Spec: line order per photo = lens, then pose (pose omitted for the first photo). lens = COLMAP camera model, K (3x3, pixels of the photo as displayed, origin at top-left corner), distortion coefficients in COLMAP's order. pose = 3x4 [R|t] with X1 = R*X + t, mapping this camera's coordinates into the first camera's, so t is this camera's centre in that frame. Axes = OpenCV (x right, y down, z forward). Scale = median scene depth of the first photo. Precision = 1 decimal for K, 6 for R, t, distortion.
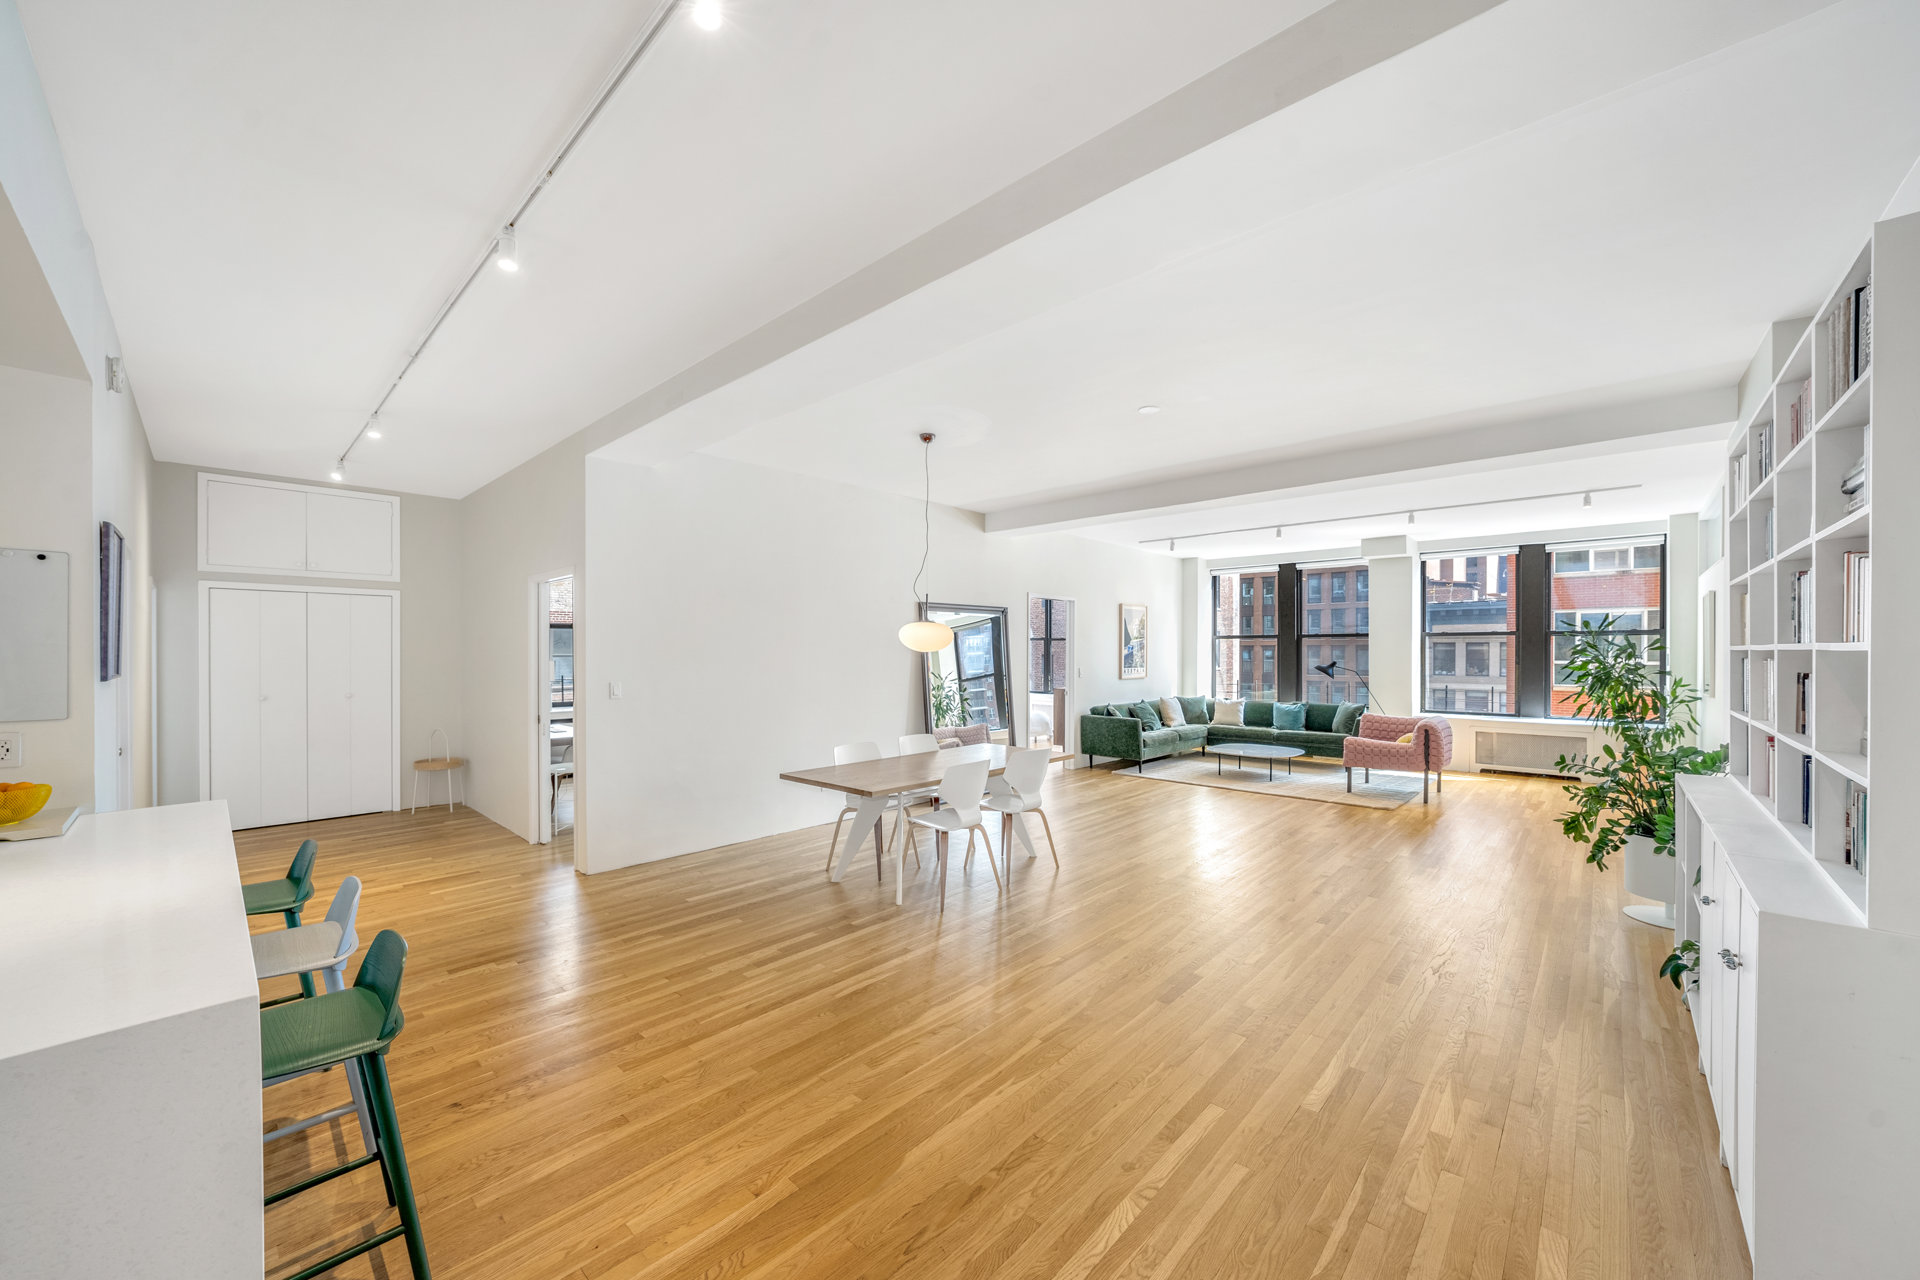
lens RADIAL K [[715.3, 0, 961.8], [0, 715.3, 659.4], [0, 0, 1]] dist [-0.009847, 0.000189]
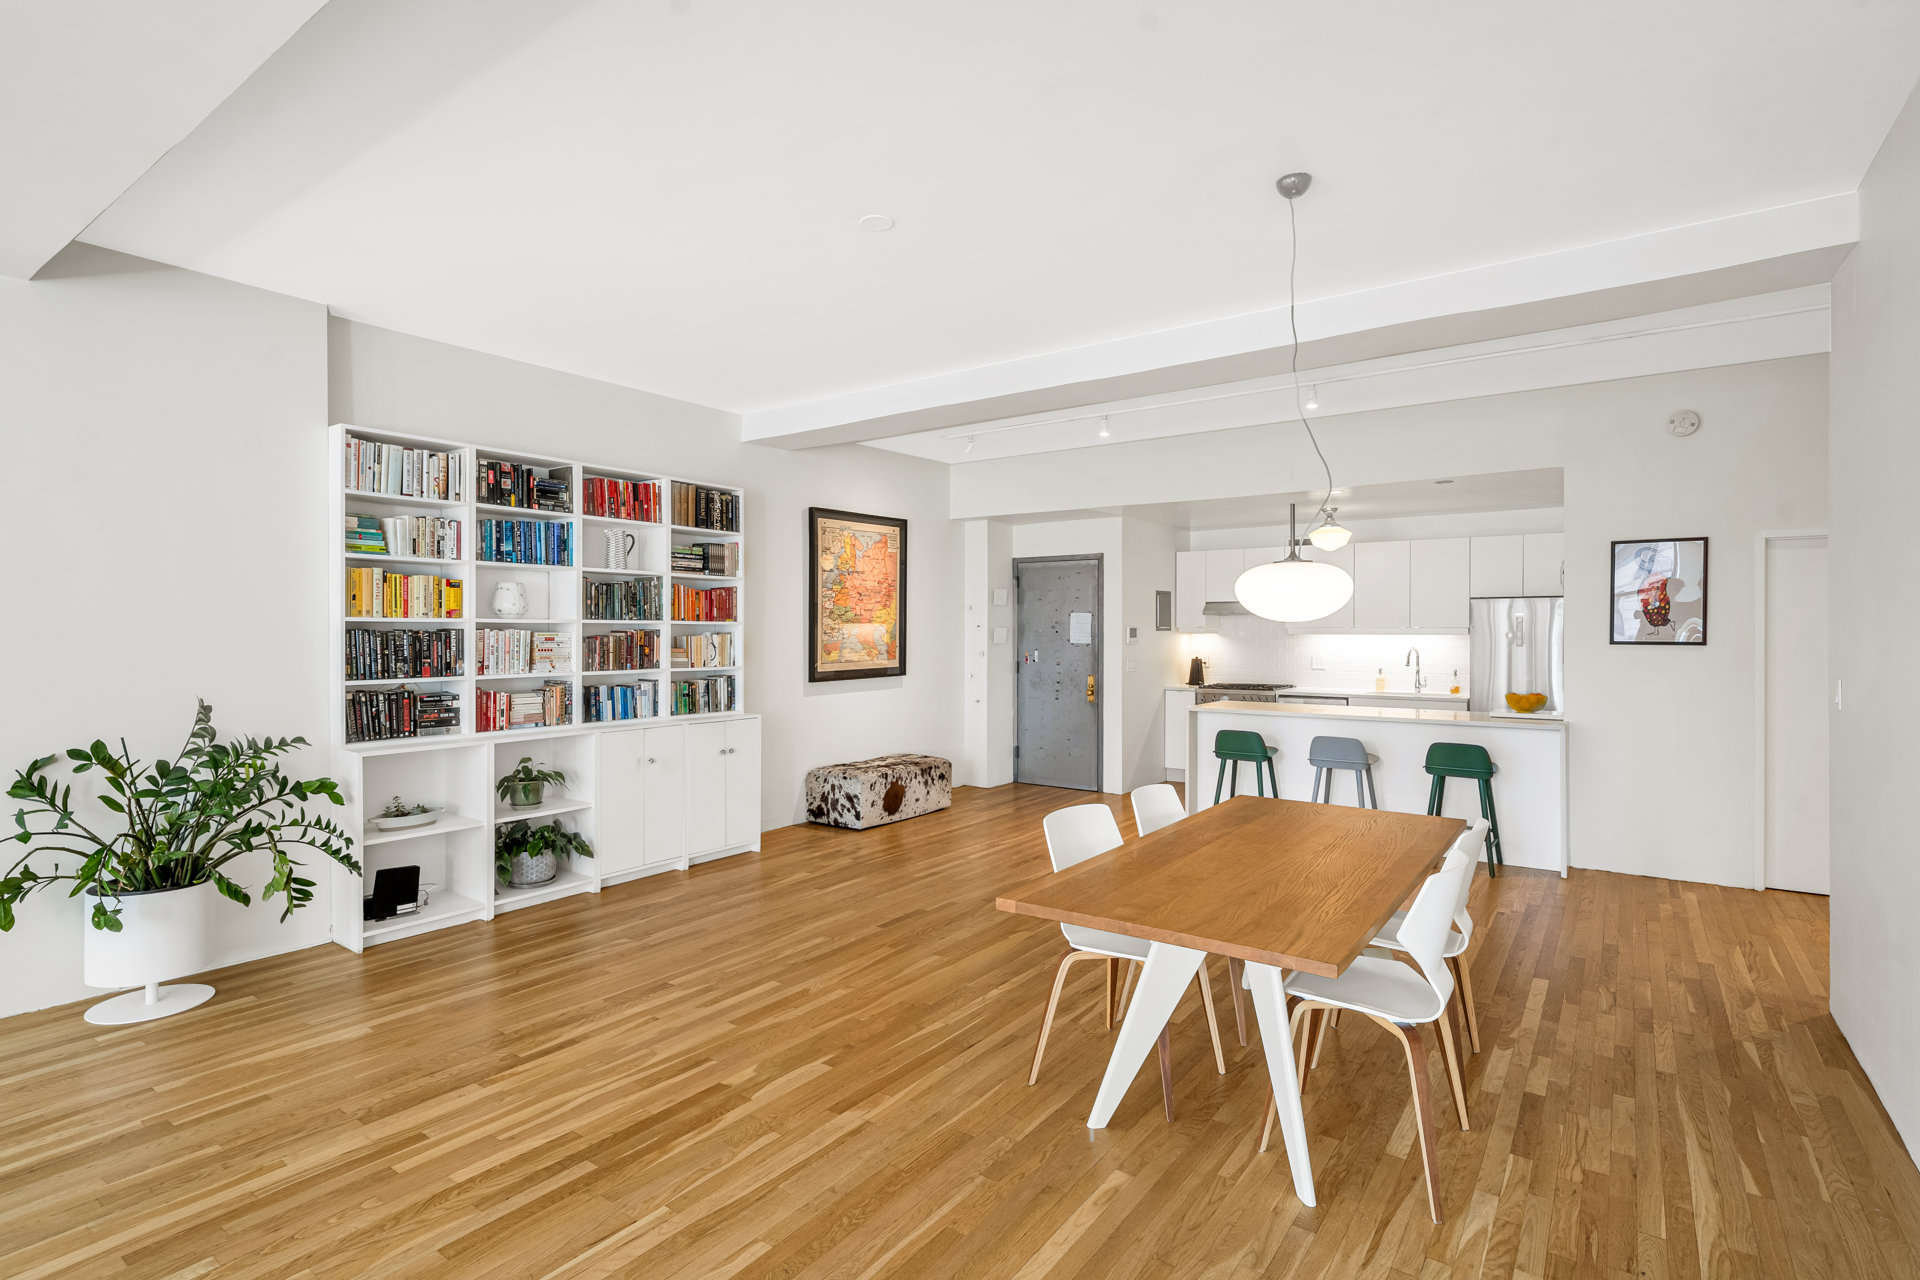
lens RADIAL K [[935.6, 0, 962.1], [0, 935.6, 634.2], [0, 0, 1]] dist [0.000095, 0.000010]
pose [[-0.992683, 0.001574, -0.120741, 0.166630], [-0.000313, 0.999878, 0.015605, -0.007535], [0.120751, 0.015528, -0.992561, 1.059649]]
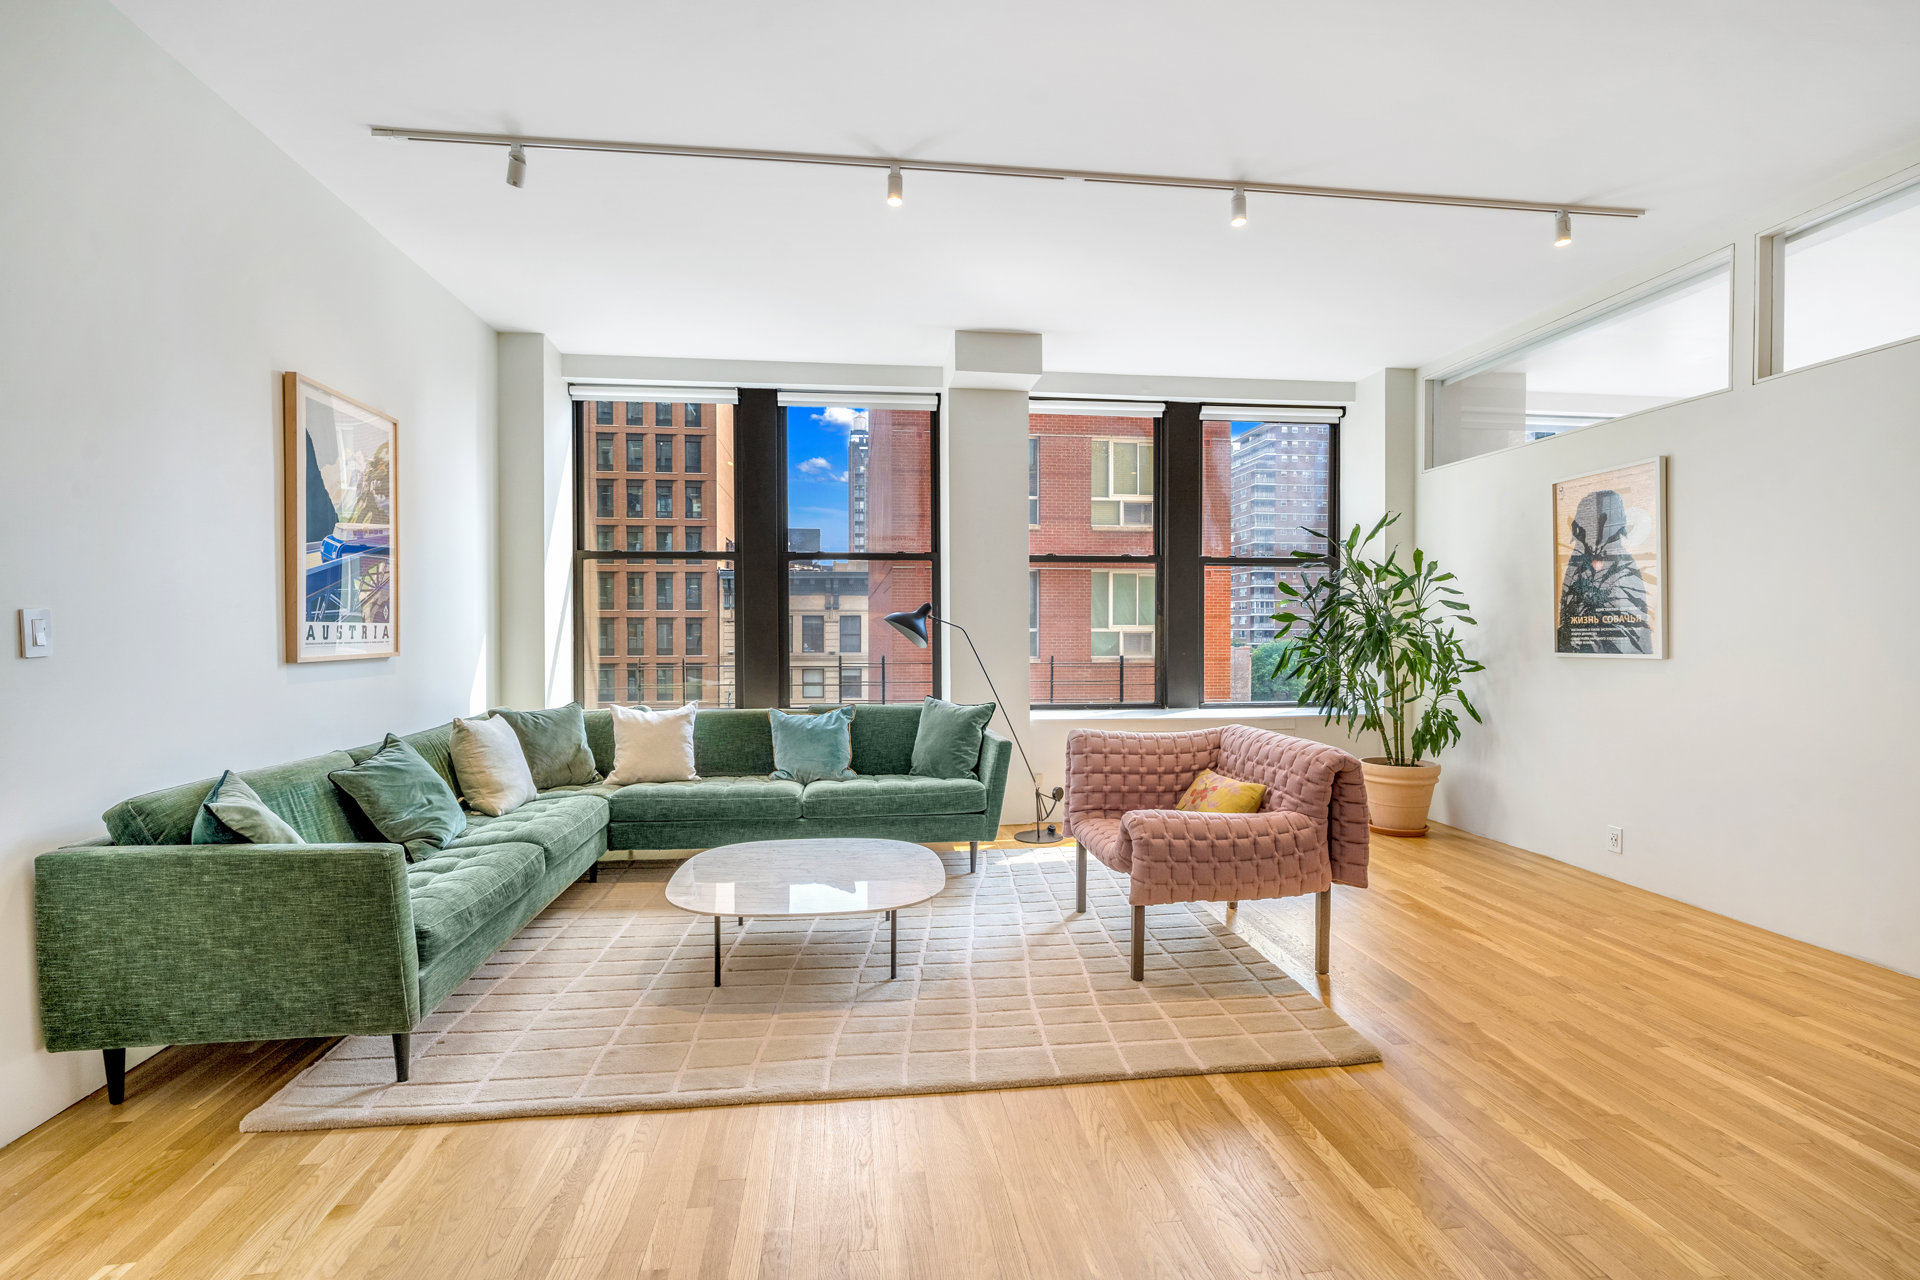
lens RADIAL K [[874.1, 0, 960.9], [0, 874.1, 637.0], [0, 0, 1]] dist [0.000089, -0.000848]
pose [[0.645979, -0.007691, 0.763316, 0.181681], [0.009172, 0.999955, 0.002313, 0.026250], [-0.763300, 0.005507, 0.646021, 0.806475]]
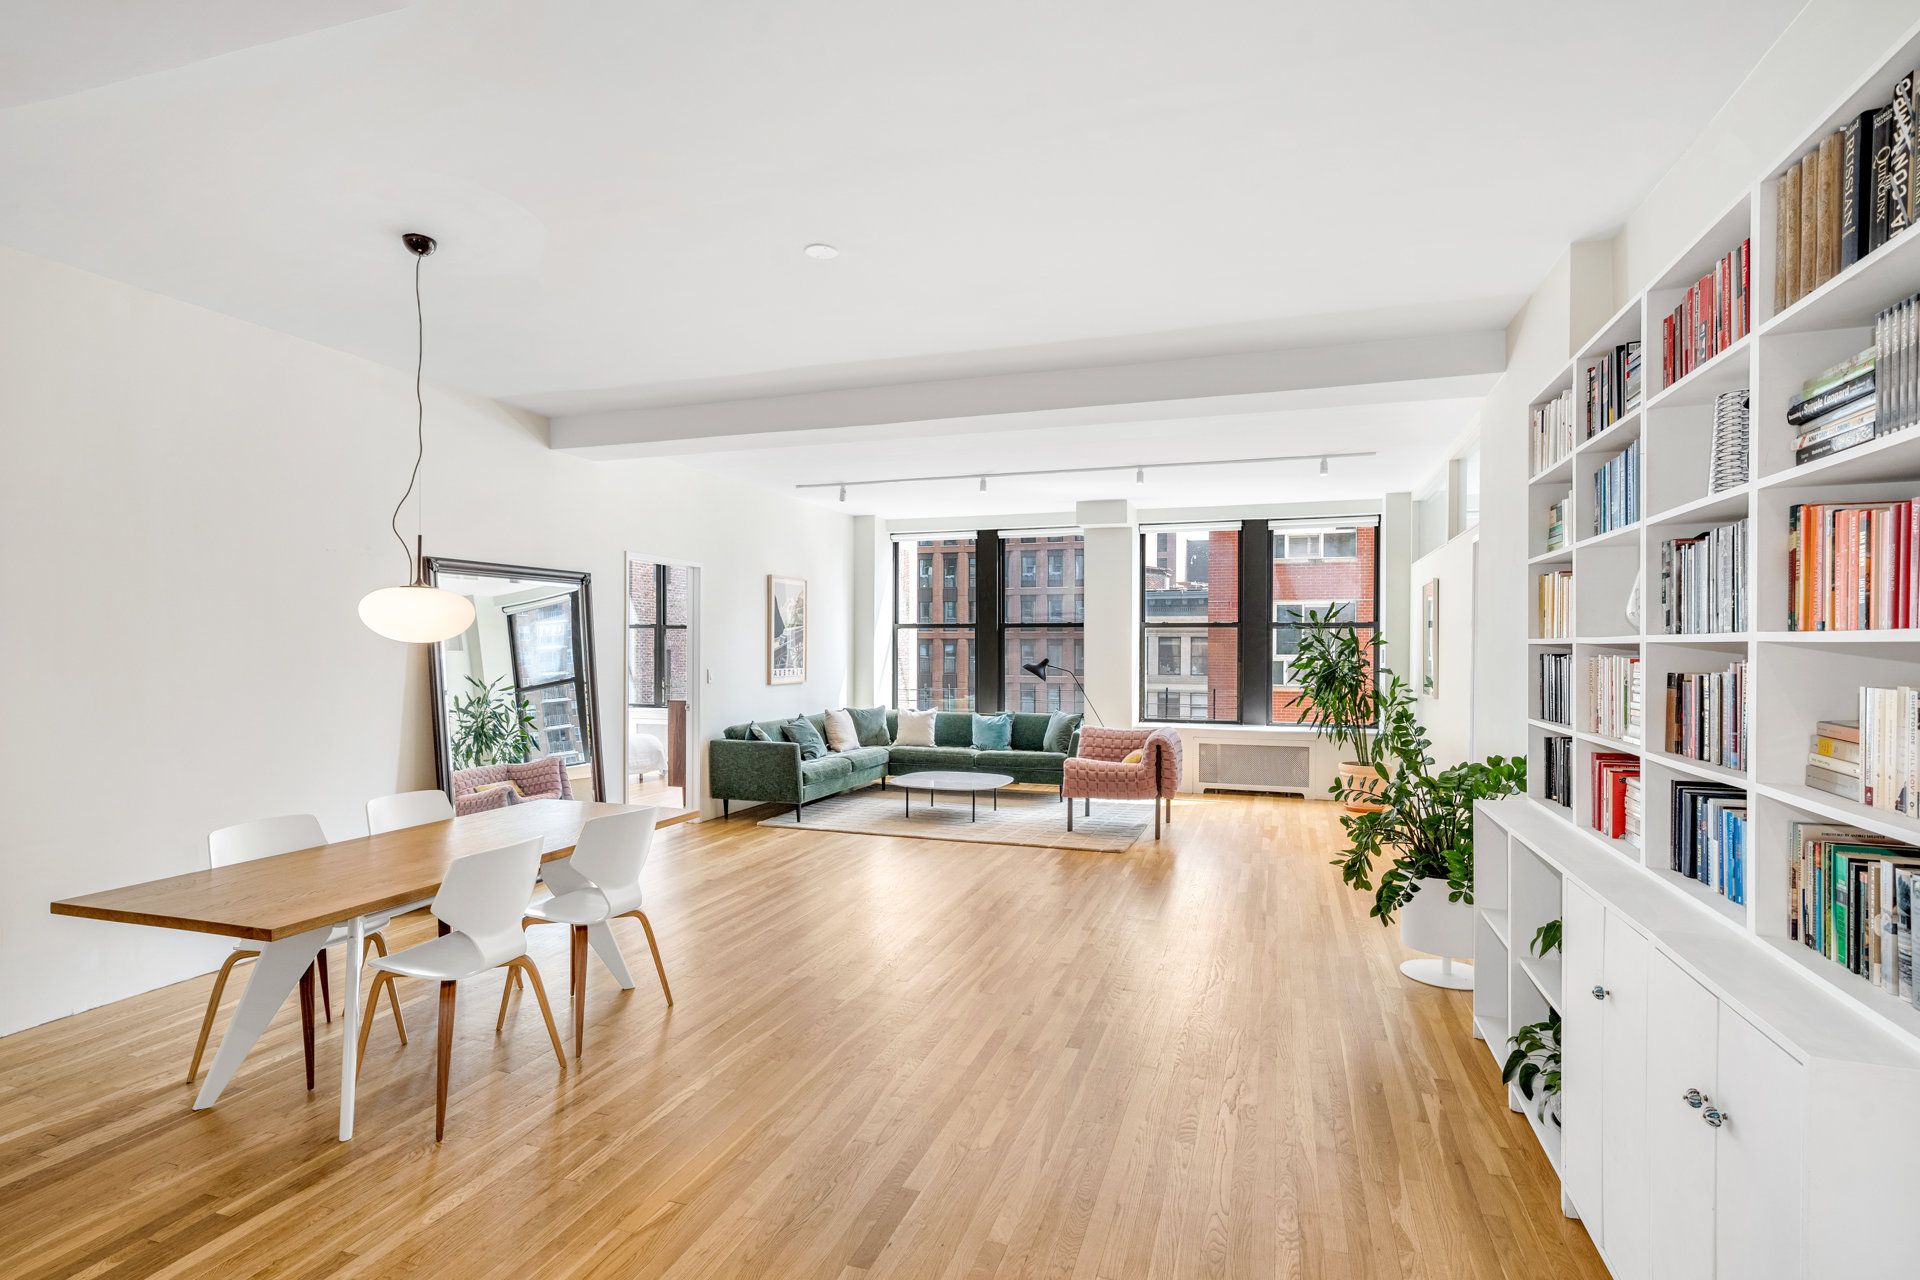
lens RADIAL K [[960.7, 0, 947.2], [0, 960.7, 657.6], [0, 0, 1]] dist [-0.002187, 0.000289]
pose [[0.918692, -0.000994, 0.394973, 0.019588], [0.000475, 0.999999, 0.001412, 0.000192], [-0.394974, -0.001109, 0.918692, 0.112984]]
